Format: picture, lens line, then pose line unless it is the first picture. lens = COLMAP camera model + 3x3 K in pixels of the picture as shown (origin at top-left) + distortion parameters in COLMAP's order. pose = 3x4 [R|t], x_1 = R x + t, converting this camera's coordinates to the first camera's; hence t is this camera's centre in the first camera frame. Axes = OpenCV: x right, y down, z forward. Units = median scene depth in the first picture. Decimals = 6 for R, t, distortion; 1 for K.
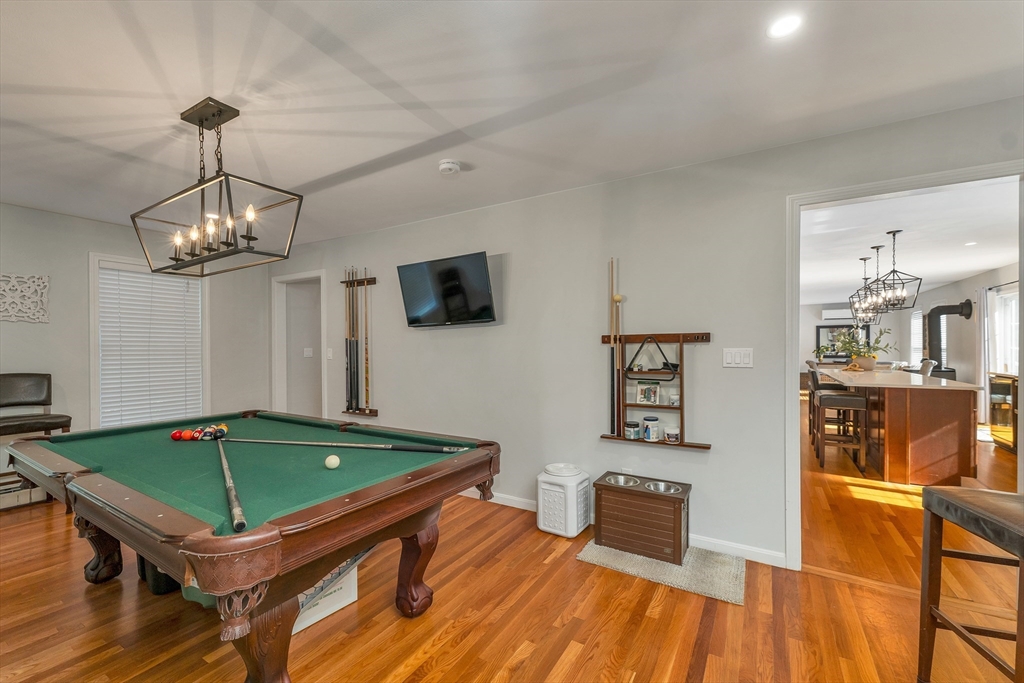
lens RADIAL K [[426.0, 0, 512.0], [0, 426.0, 348.9], [0, 0, 1]] dist [0.010961, 0.000108]
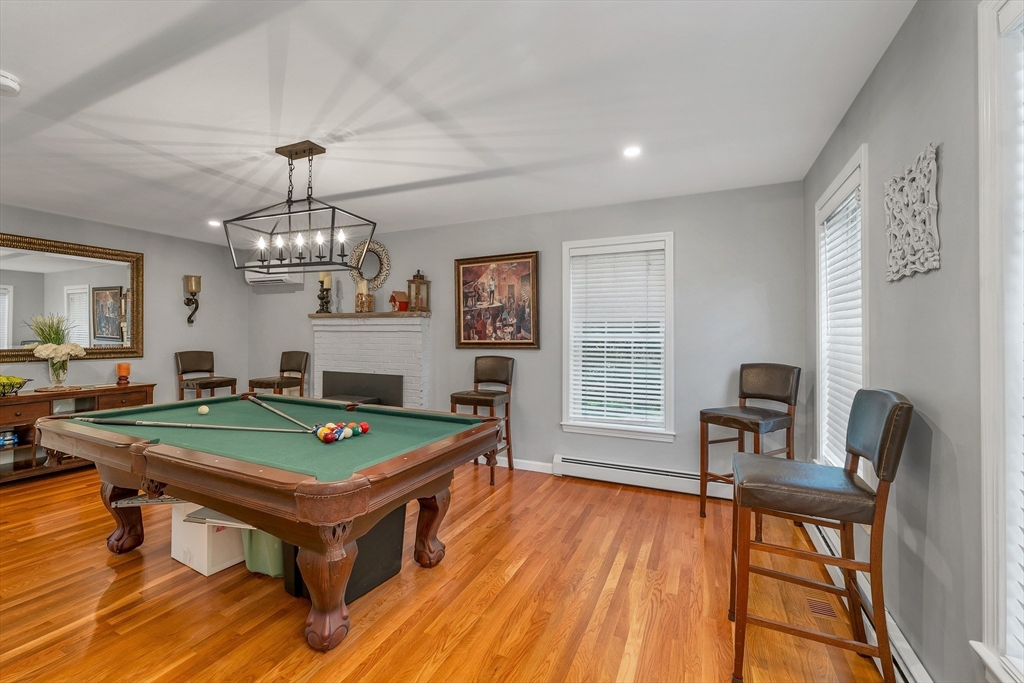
lens RADIAL K [[426.0, 0, 502.1], [0, 426.0, 334.1], [0, 0, 1]] dist [0.010961, 0.000108]
pose [[-0.994674, 0.002110, -0.103045, -0.845571], [0.001387, 0.999974, 0.007085, -0.005999], [0.103057, 0.006904, -0.994651, 1.687937]]
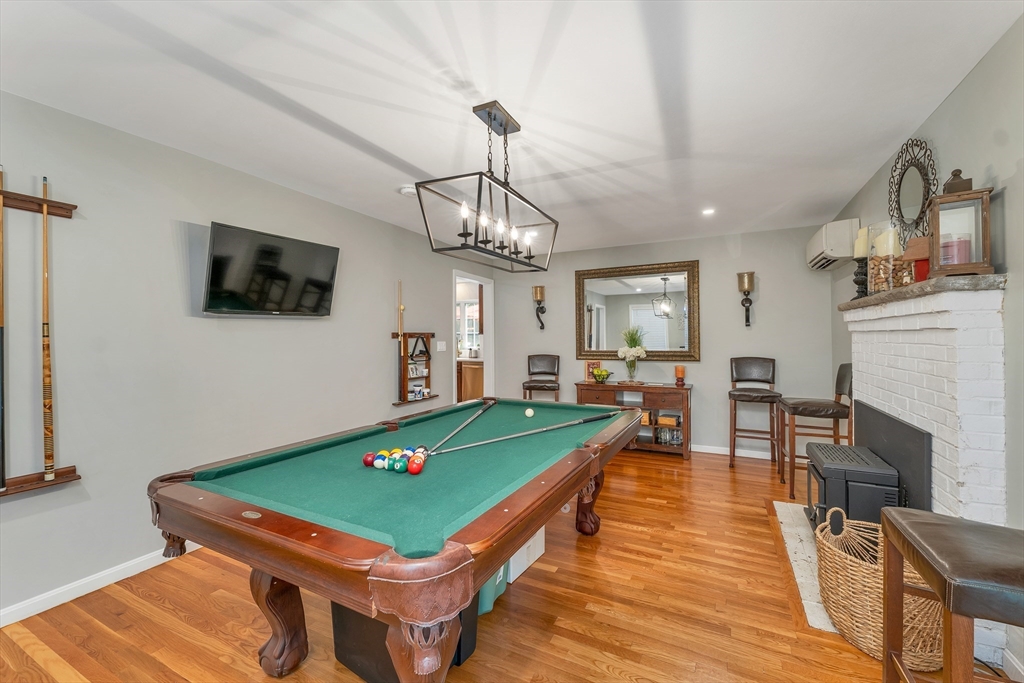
lens RADIAL K [[426.0, 0, 502.9], [0, 426.0, 339.2], [0, 0, 1]] dist [0.010961, 0.000108]
pose [[-0.068903, 0.006812, 0.997600, -1.273326], [0.015030, 0.999870, -0.005790, 0.004095], [-0.997510, 0.014595, -0.068997, 0.774683]]
